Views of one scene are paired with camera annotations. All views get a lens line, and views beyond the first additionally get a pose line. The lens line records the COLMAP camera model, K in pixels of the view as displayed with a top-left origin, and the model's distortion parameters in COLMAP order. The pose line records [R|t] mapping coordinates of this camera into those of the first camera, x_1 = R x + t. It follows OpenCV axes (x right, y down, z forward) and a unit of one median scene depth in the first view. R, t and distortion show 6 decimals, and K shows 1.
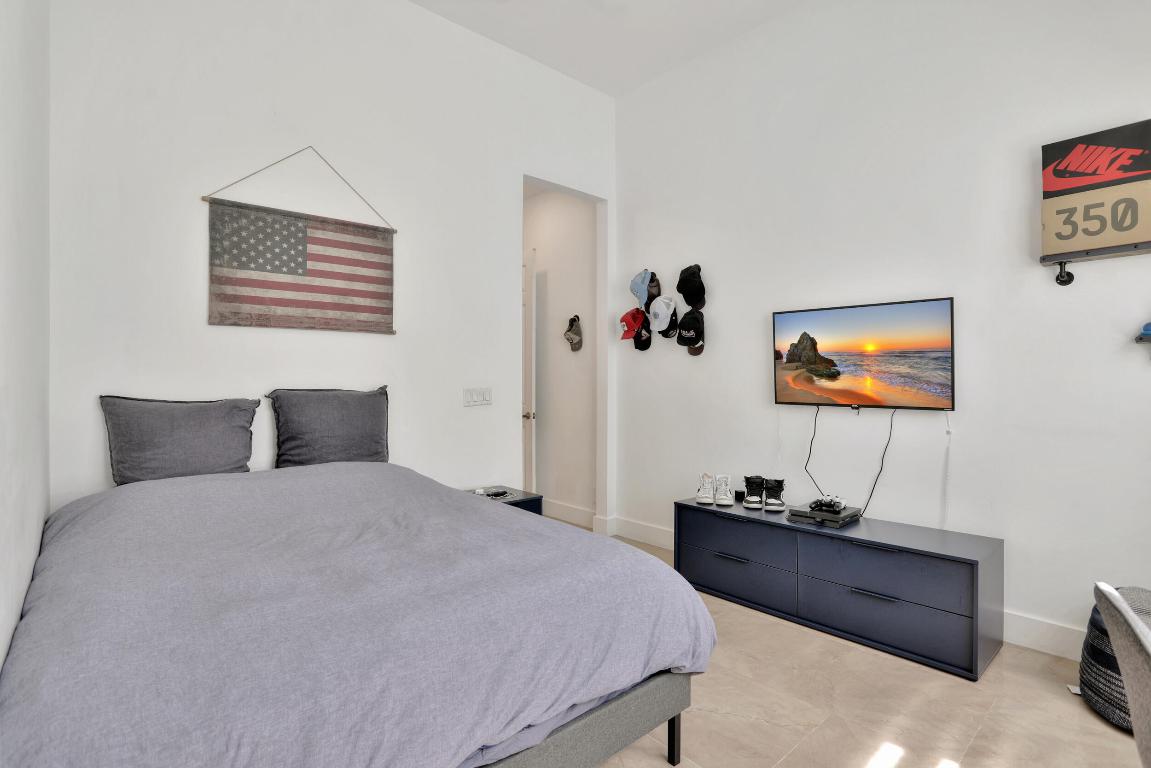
lens RADIAL K [[567.3, 0, 577.2], [0, 567.3, 379.4], [0, 0, 1]] dist [-0.064307, 0.026453]
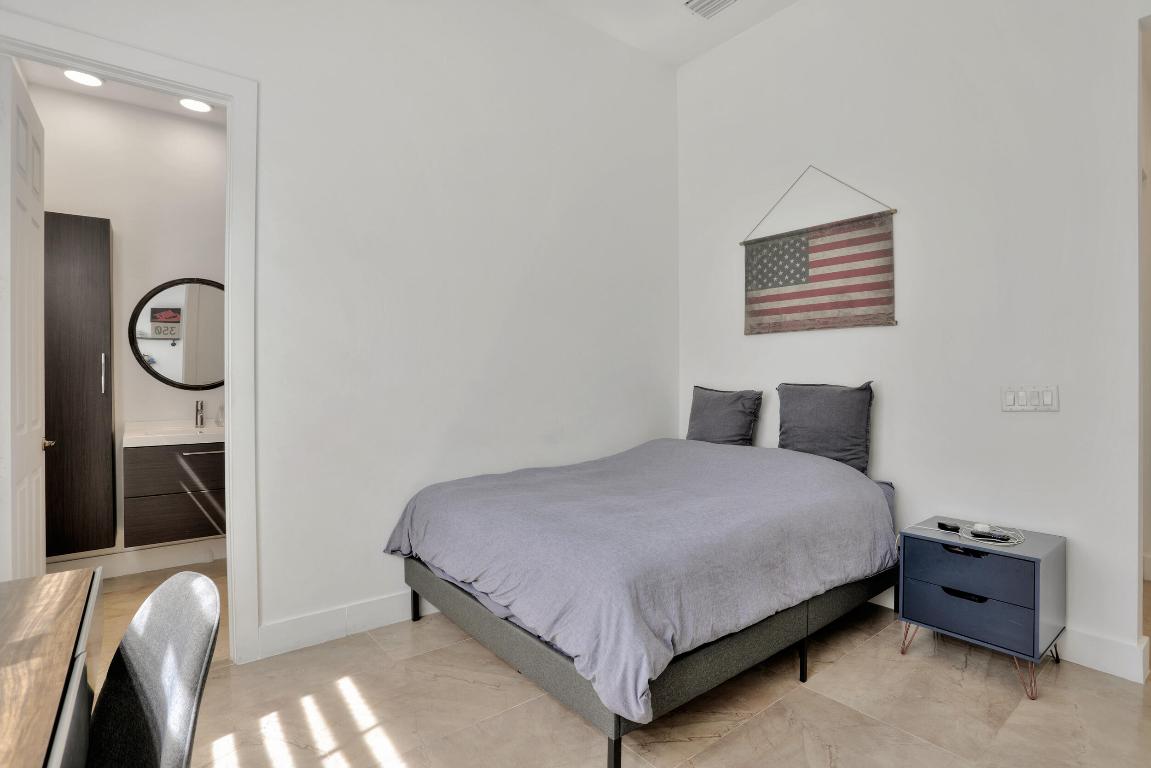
lens RADIAL K [[567.3, 0, 577.2], [0, 567.3, 379.4], [0, 0, 1]] dist [-0.064307, 0.026453]
pose [[-0.055569, 0.004539, -0.998445, 0.679158], [0.002664, 0.999987, 0.004398, 0.001967], [0.998451, -0.002416, -0.055581, 0.613640]]
